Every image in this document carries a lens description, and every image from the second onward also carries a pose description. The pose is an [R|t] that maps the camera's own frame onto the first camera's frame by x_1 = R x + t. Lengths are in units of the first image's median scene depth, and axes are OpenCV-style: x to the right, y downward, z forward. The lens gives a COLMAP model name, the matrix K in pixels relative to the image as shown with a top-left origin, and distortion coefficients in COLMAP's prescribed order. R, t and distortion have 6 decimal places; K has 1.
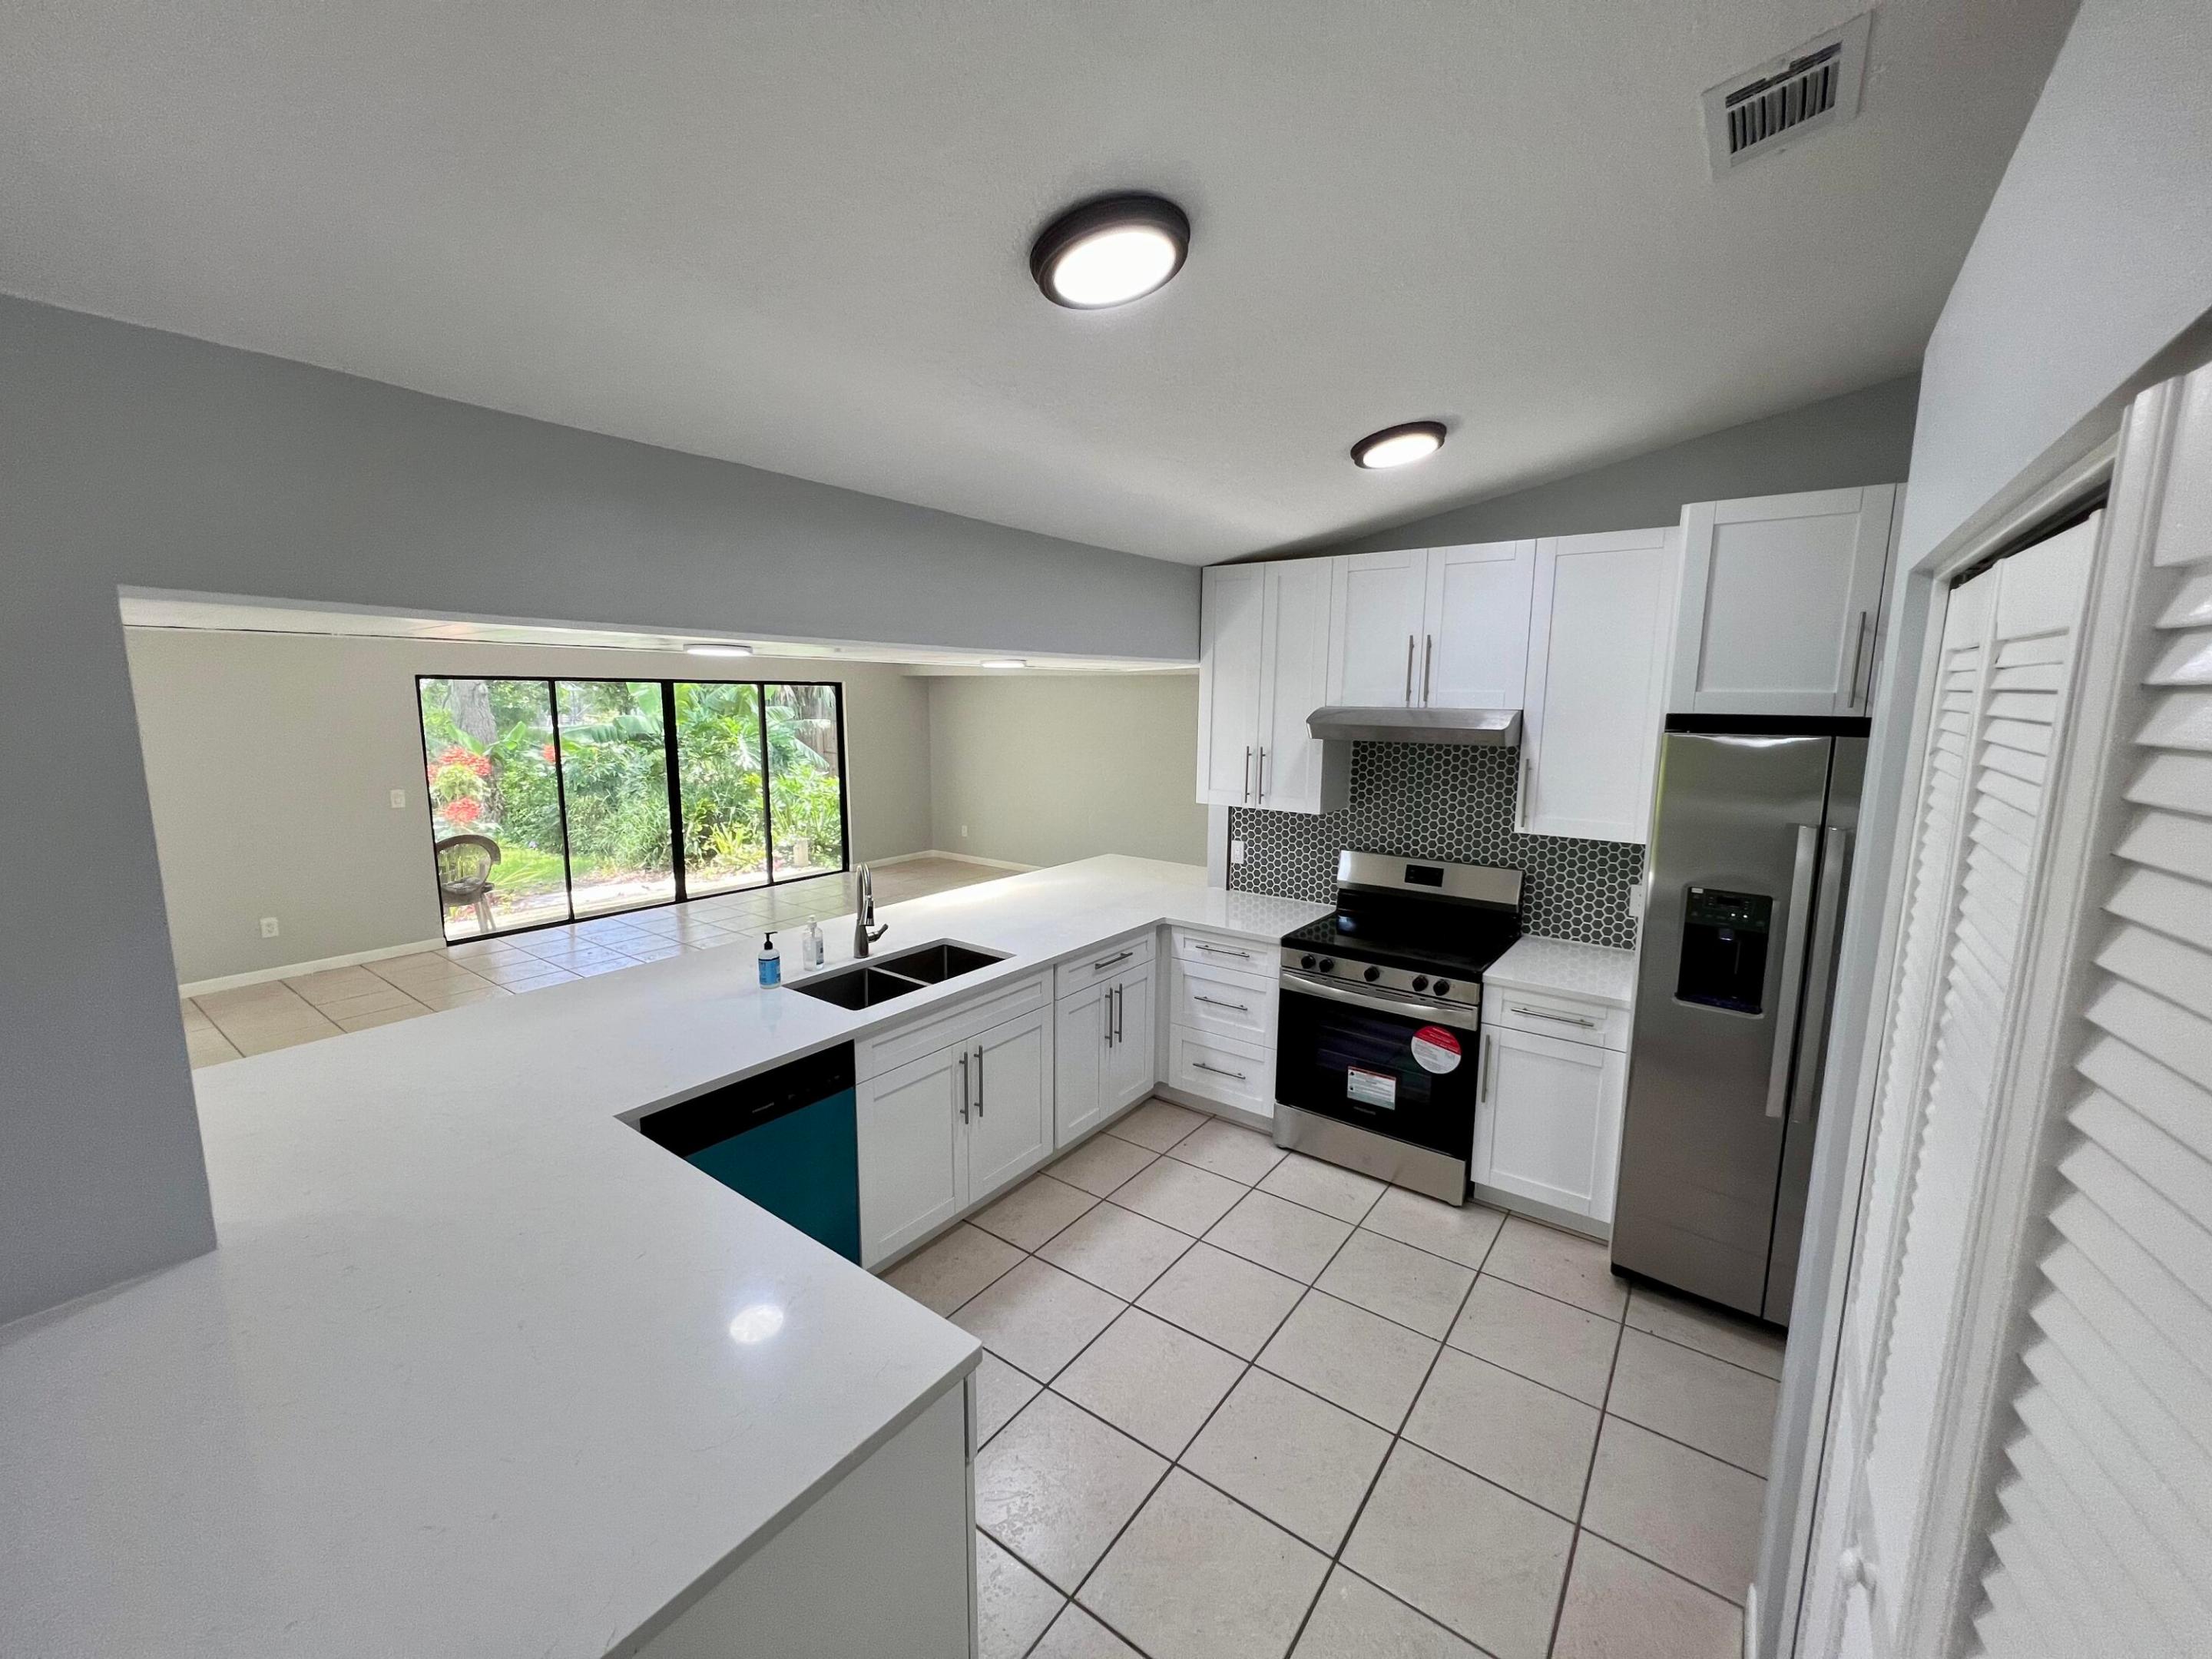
lens RADIAL K [[882.6, 0, 1106.0], [0, 882.6, 829.5], [0, 0, 1]] dist [0.001210, -0.000145]
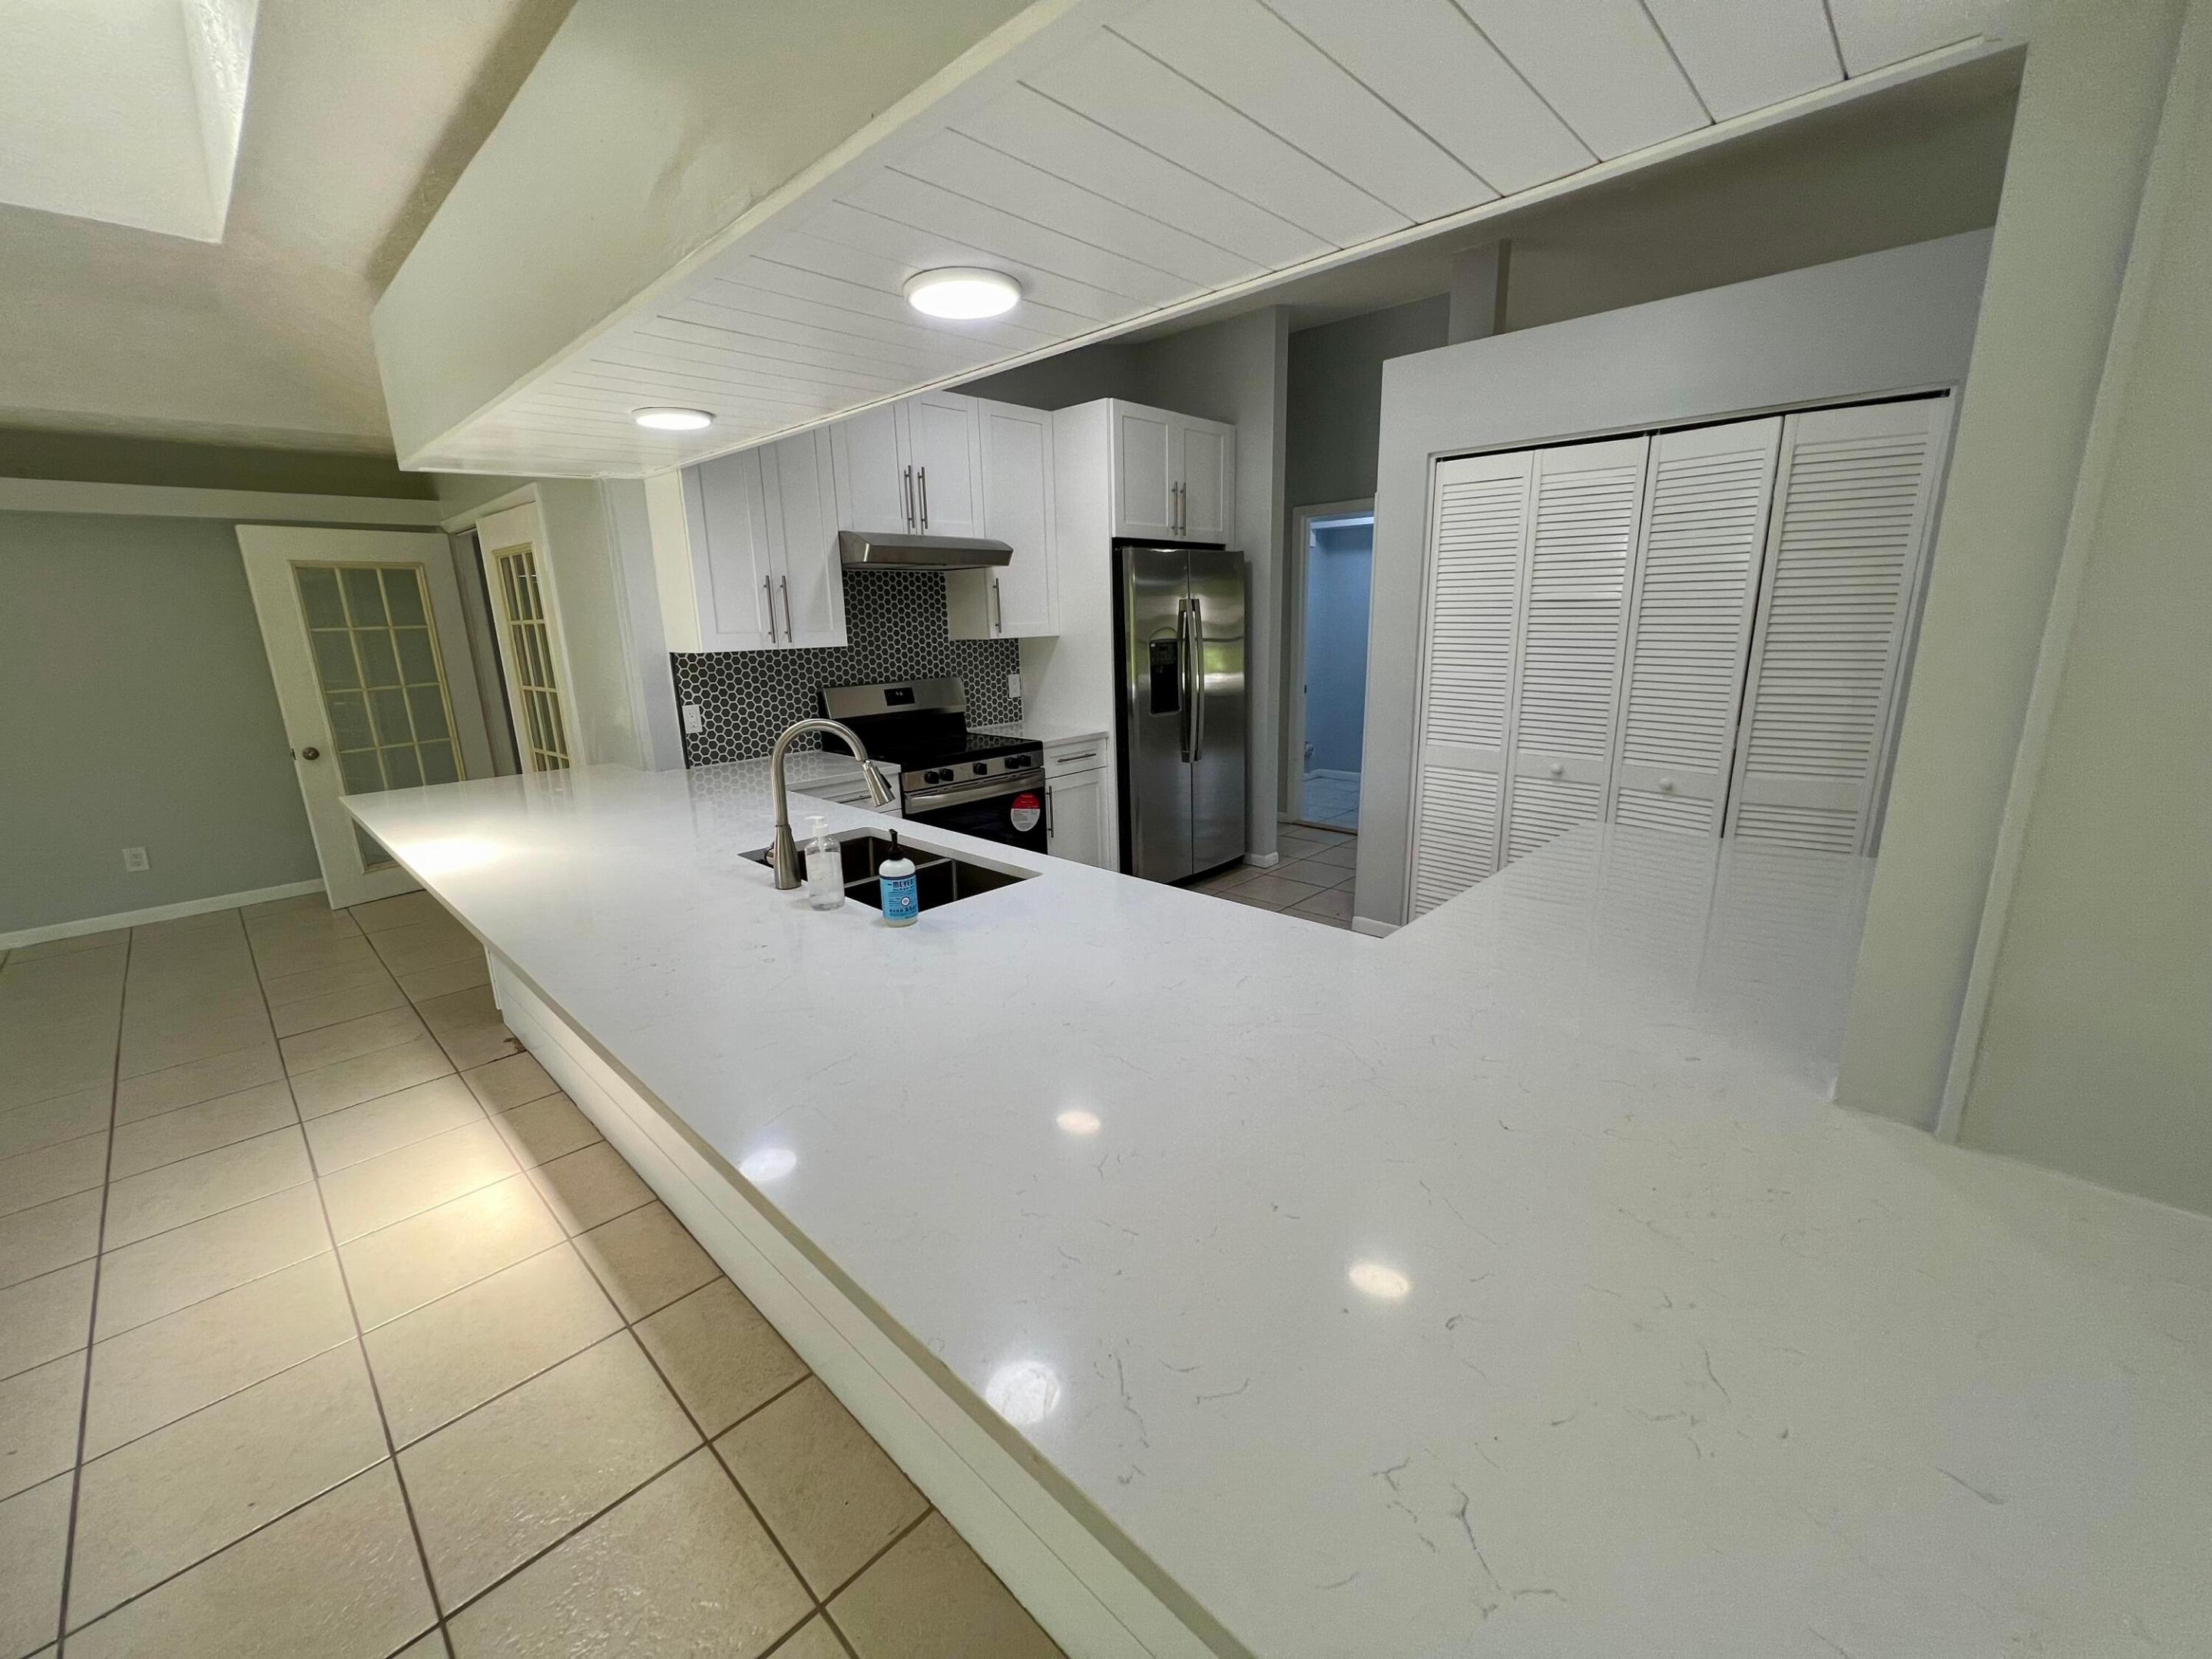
lens RADIAL K [[882.6, 0, 1106.0], [0, 882.6, 829.5], [0, 0, 1]] dist [0.001210, -0.000145]
pose [[0.127536, -0.252200, 0.959234, -0.696918], [0.172191, 0.958075, 0.229002, 0.002778], [-0.976773, 0.135965, 0.165616, 0.569706]]
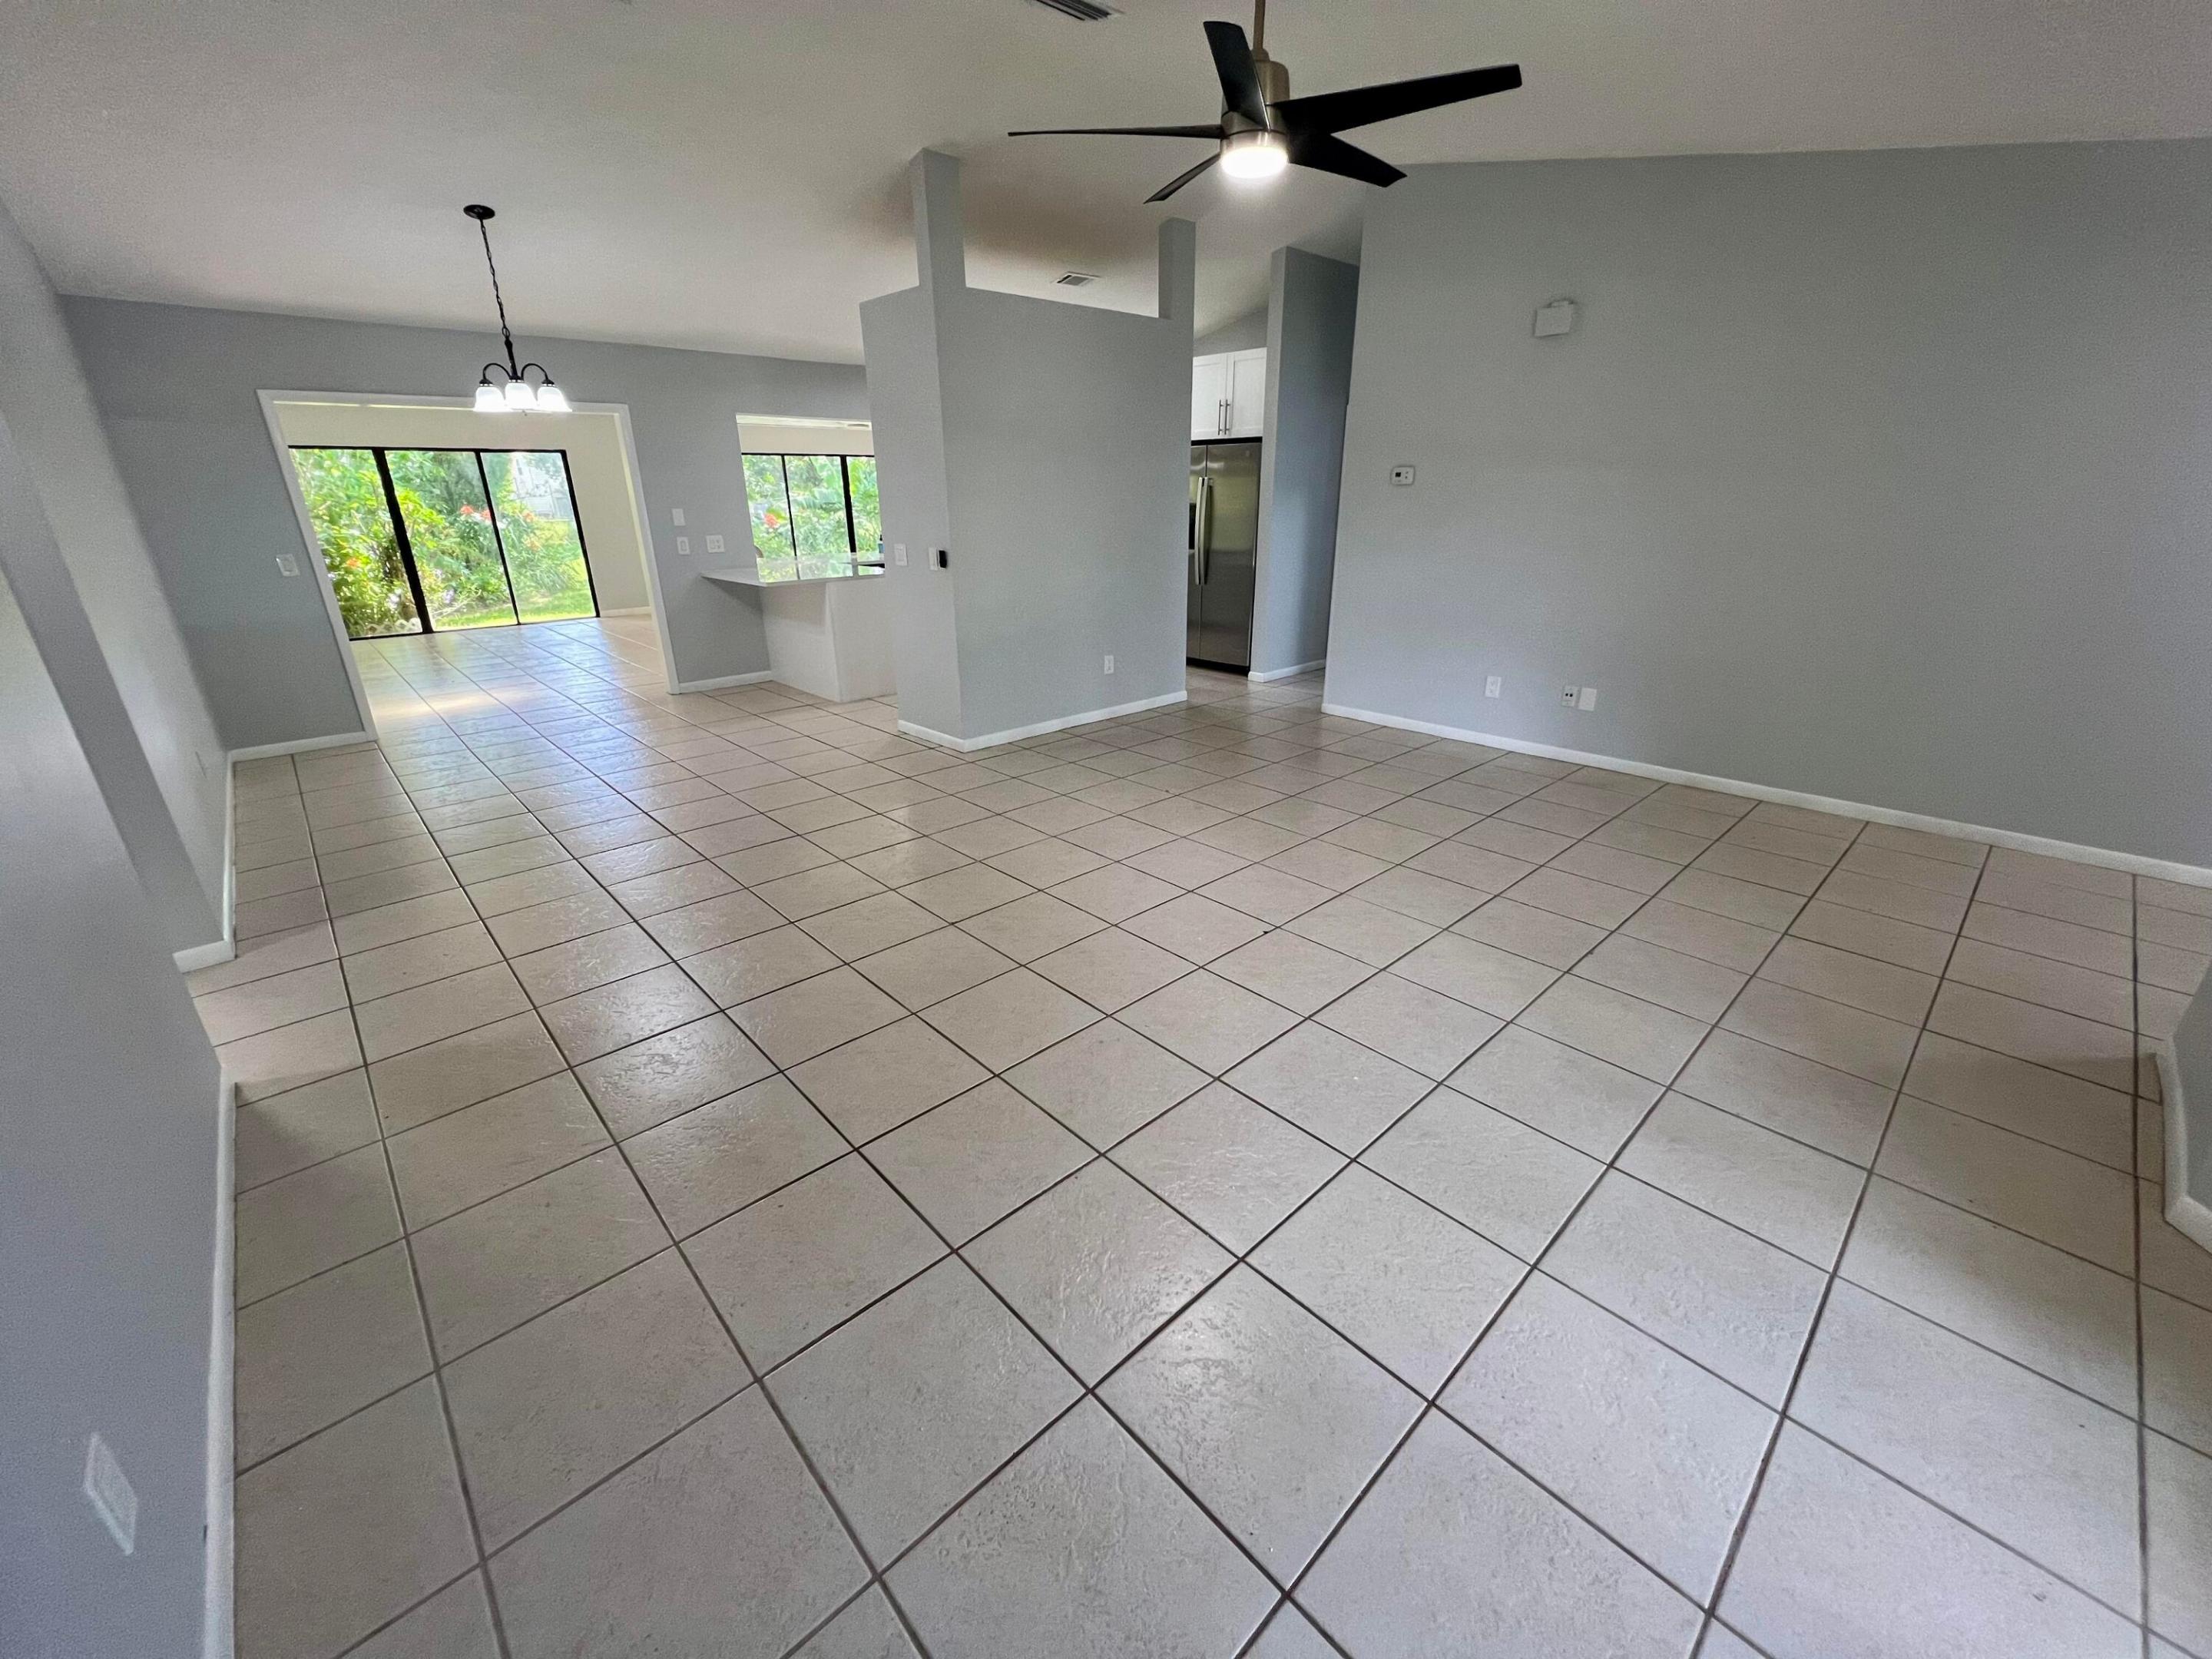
lens RADIAL K [[882.3, 0, 1106.0], [0, 882.3, 829.5], [0, 0, 1]] dist [-0.006128, -0.000079]
pose [[0.982910, 0.052725, -0.176377, 0.652730], [-0.013905, 0.976635, 0.214456, 0.318998], [0.183563, -0.208339, 0.960677, -1.331329]]
